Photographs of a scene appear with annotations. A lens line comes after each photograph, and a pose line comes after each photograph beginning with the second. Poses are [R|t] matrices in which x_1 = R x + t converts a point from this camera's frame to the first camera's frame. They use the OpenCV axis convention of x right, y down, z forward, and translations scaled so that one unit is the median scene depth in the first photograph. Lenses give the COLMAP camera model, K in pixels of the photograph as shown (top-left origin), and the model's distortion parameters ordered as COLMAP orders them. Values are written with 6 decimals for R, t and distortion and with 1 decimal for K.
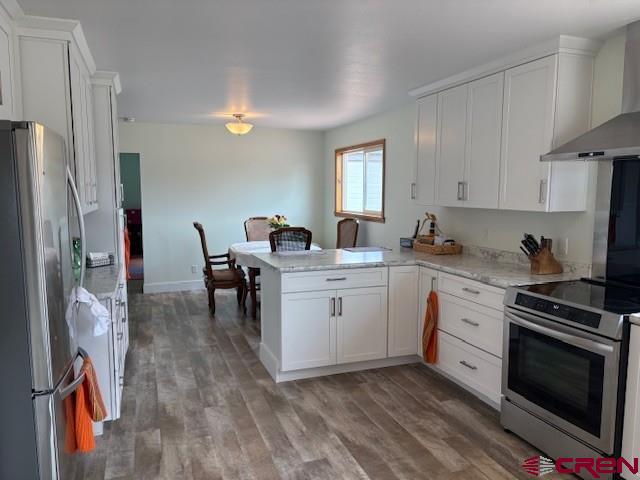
lens RADIAL K [[488.1, 0, 320.5], [0, 488.1, 244.4], [0, 0, 1]] dist [0.050016, -0.035693]
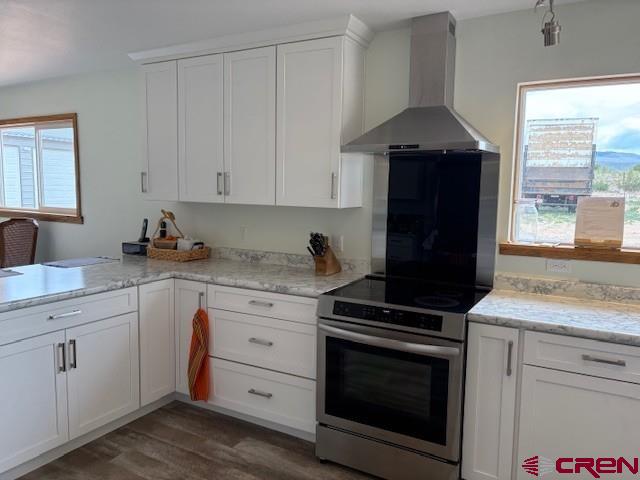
lens RADIAL K [[488.1, 0, 321.7], [0, 488.1, 237.6], [0, 0, 1]] dist [0.050016, -0.035693]
pose [[0.761920, -0.056567, 0.645197, -0.137643], [0.057524, 0.998152, 0.019581, -0.026806], [-0.645112, 0.022195, 0.763766, 0.288538]]
